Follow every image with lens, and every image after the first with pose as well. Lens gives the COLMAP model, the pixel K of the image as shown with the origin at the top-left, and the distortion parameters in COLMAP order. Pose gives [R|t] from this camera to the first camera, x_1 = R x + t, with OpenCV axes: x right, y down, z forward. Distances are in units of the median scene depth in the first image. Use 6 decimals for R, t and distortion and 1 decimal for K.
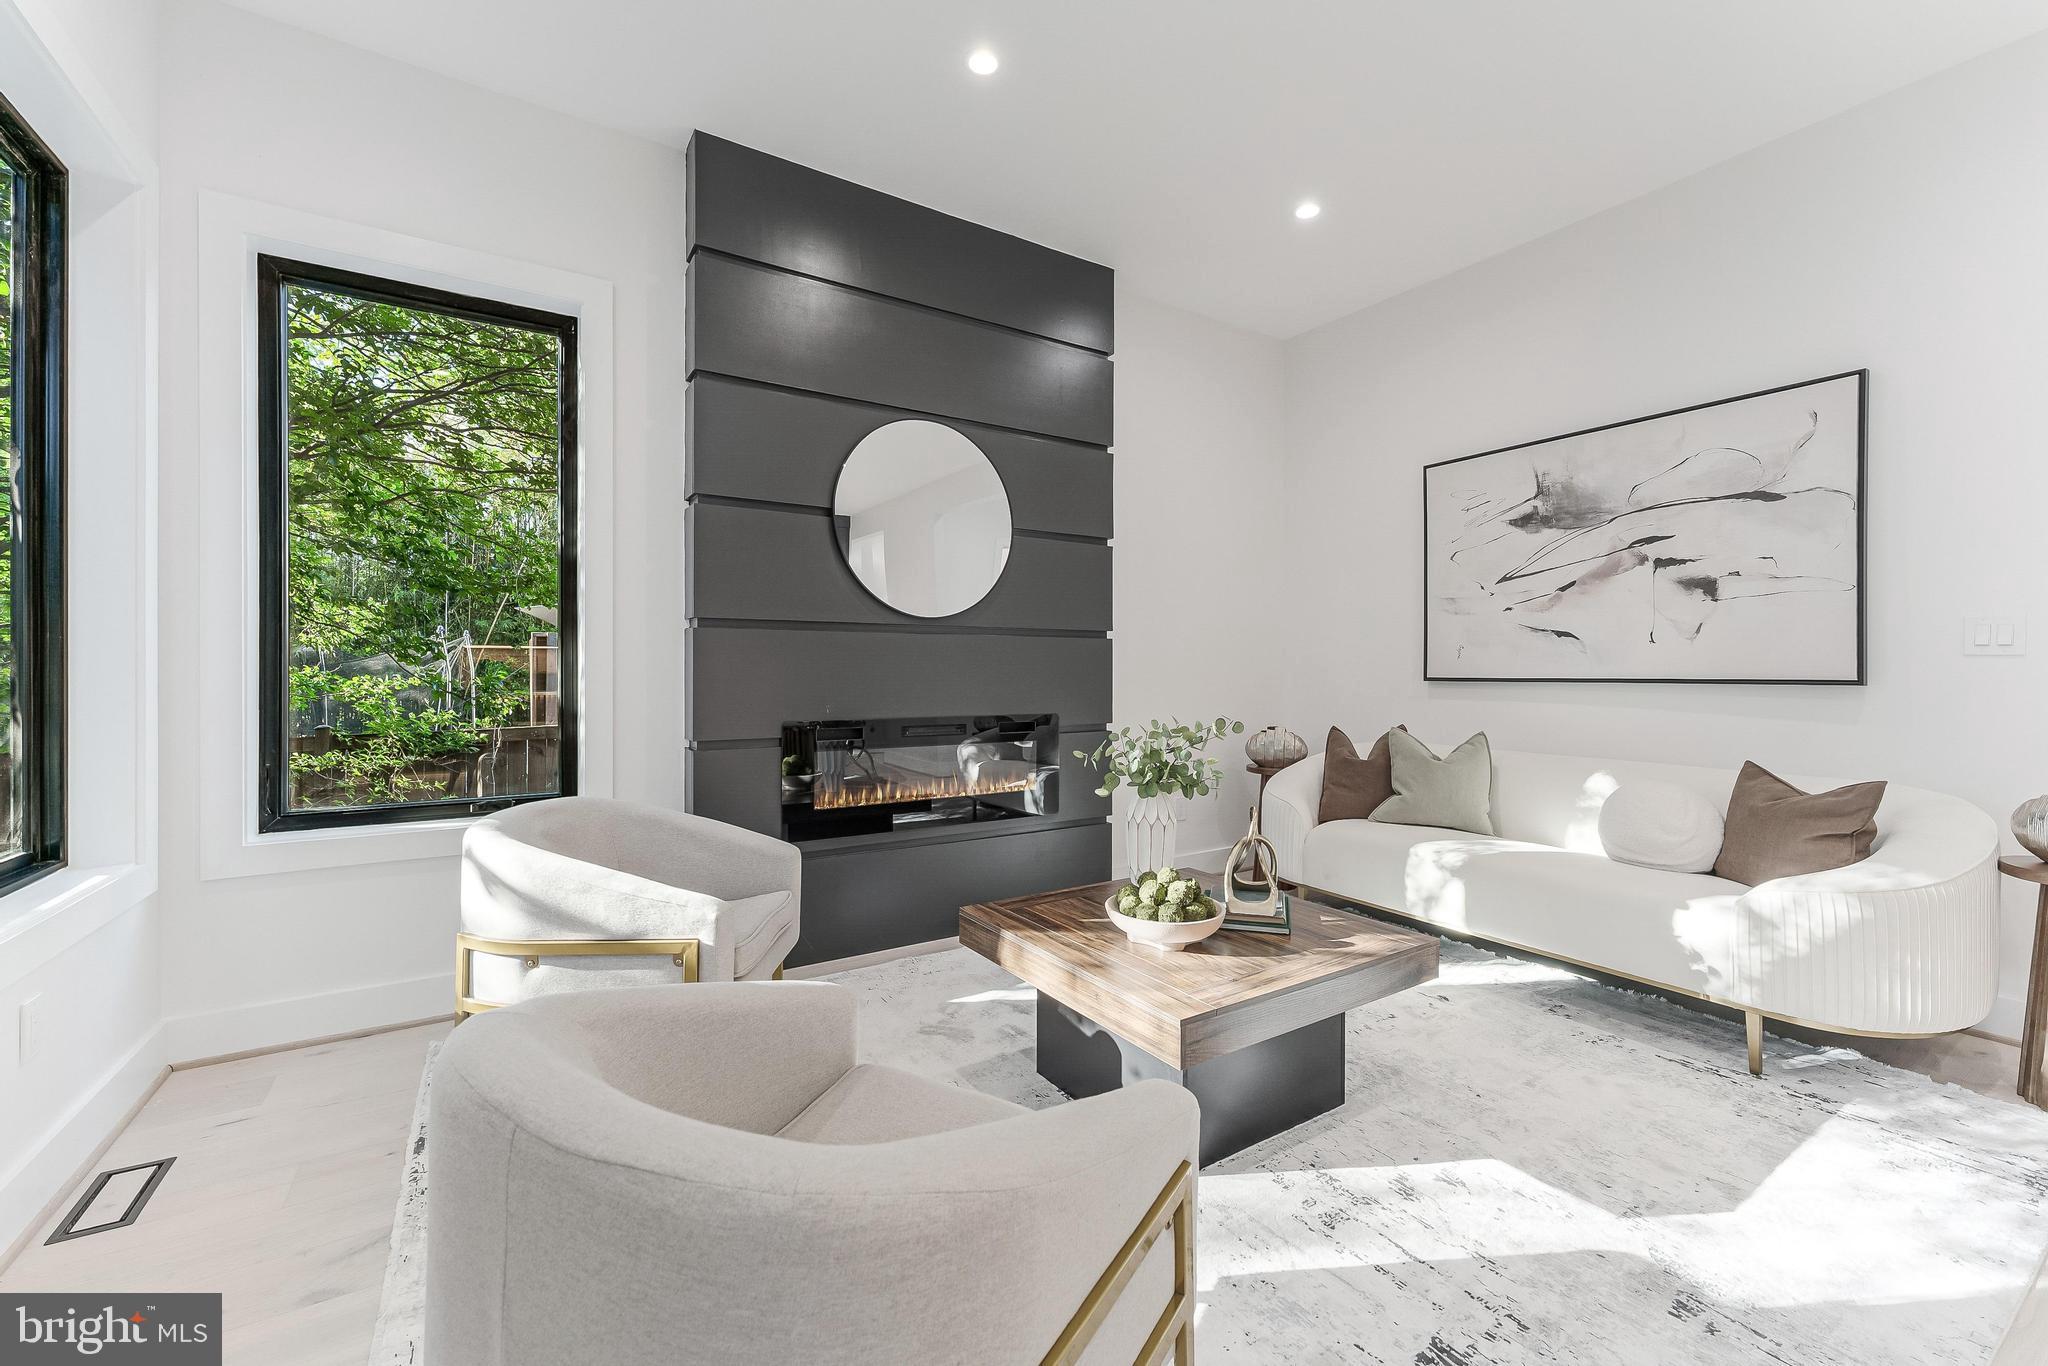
lens RADIAL K [[847.5, 0, 1040.2], [0, 847.5, 673.1], [0, 0, 1]] dist [0.005270, -0.001428]
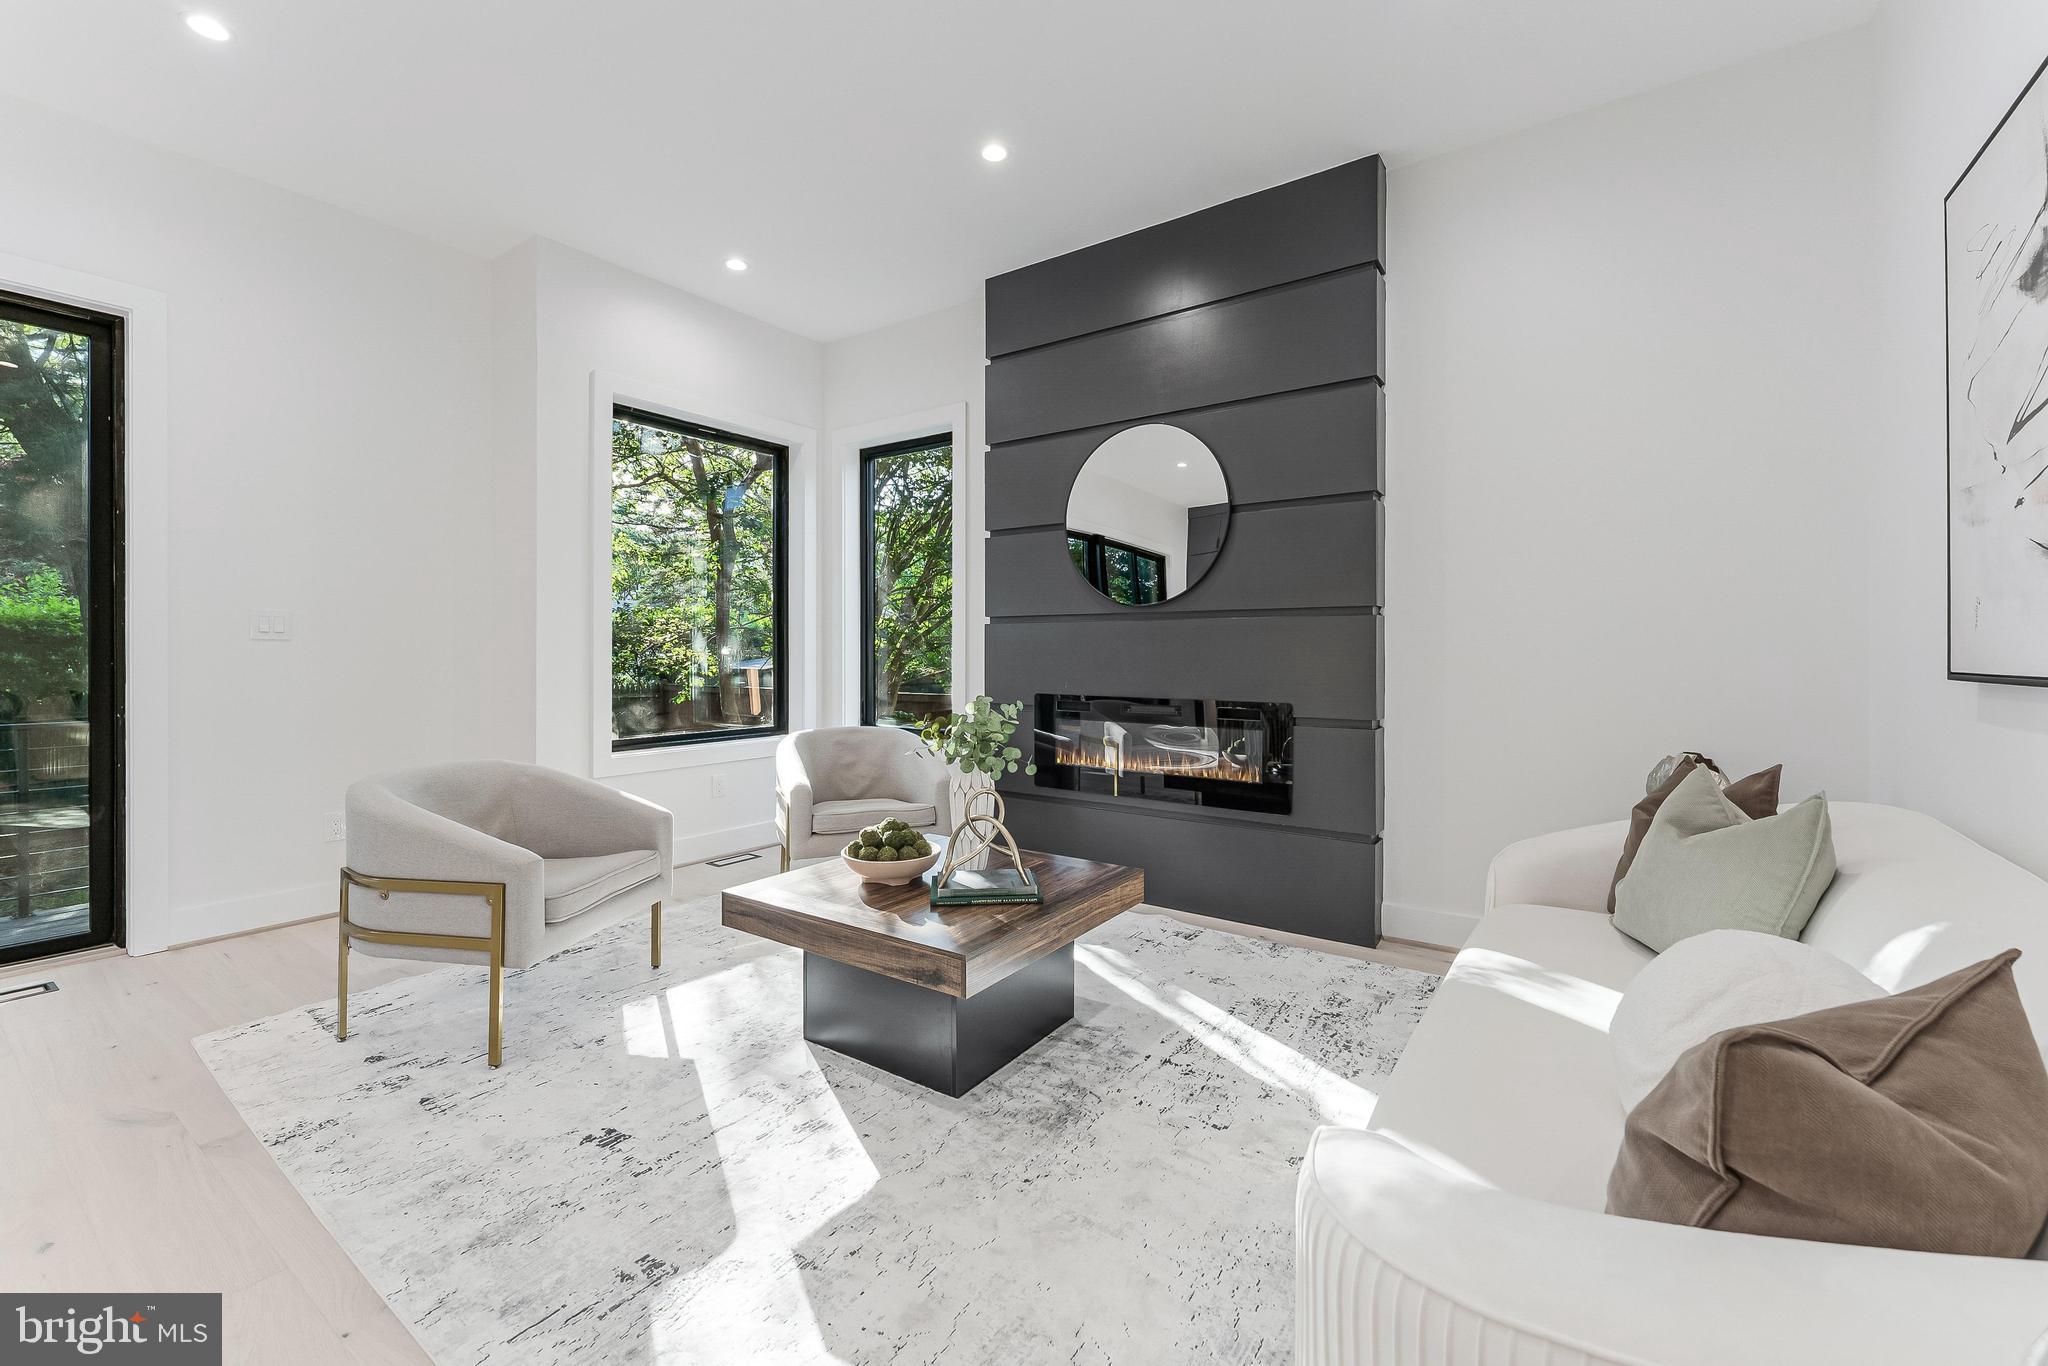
lens RADIAL K [[847.5, 0, 1013.2], [0, 847.5, 654.4], [0, 0, 1]] dist [0.005270, -0.001428]
pose [[0.352032, 0.003694, -0.935981, 1.134089], [-0.008446, 0.999964, 0.000770, -0.001478], [0.935950, 0.007635, 0.352050, 0.629827]]
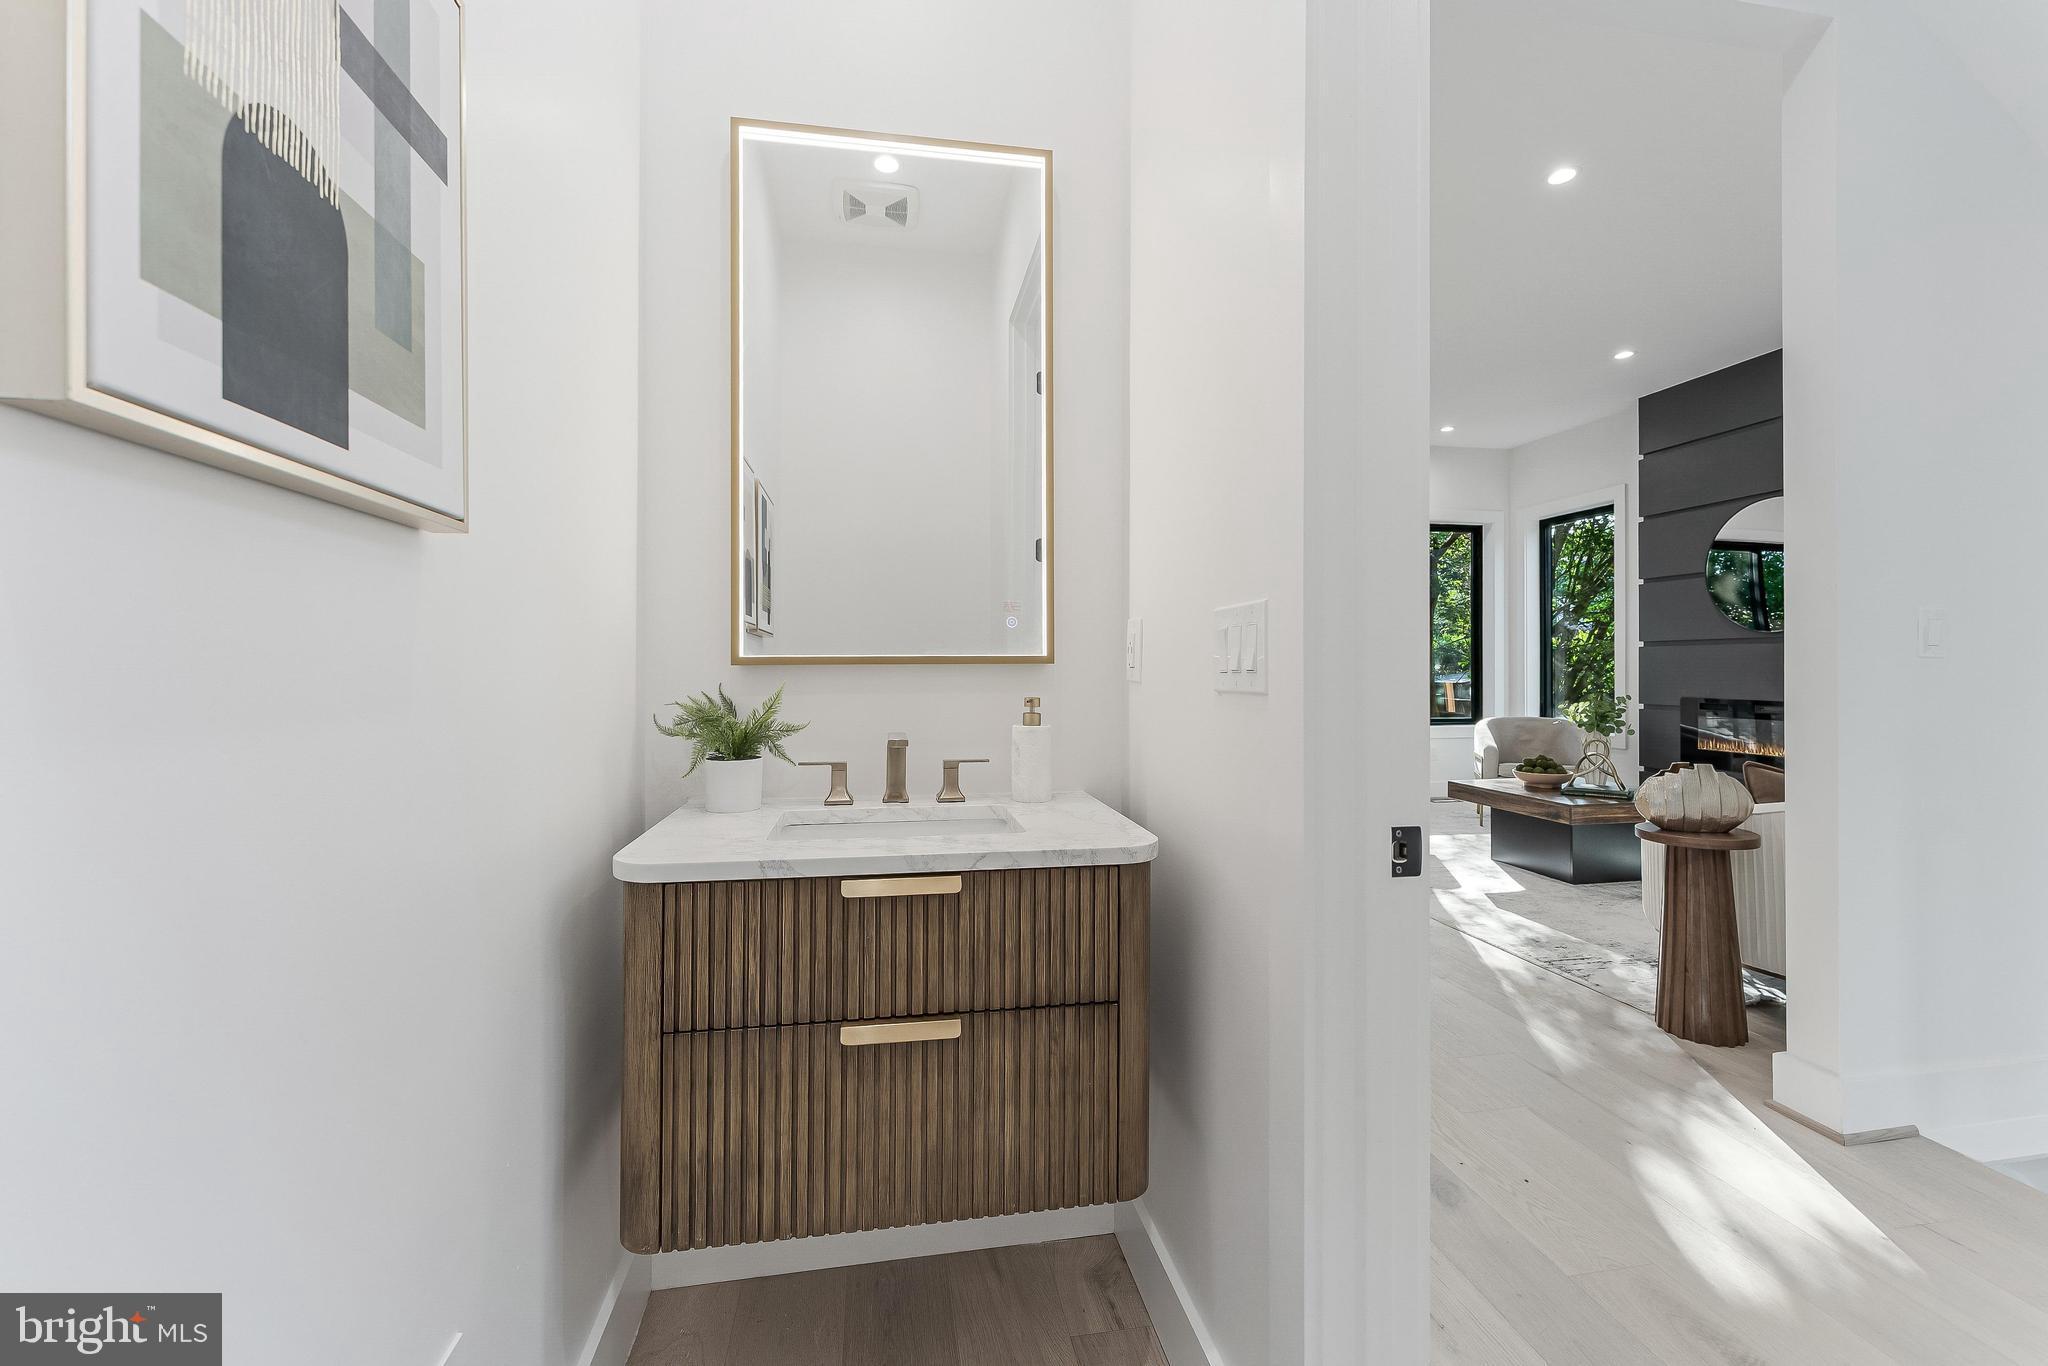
lens RADIAL K [[847.5, 0, 1015.9], [0, 847.5, 671.3], [0, 0, 1]] dist [0.005270, -0.001428]
pose [[-0.394581, 0.007391, -0.918831, 2.419592], [-0.006258, 0.999923, 0.010731, 0.005008], [0.918840, 0.009984, -0.394505, 0.511355]]
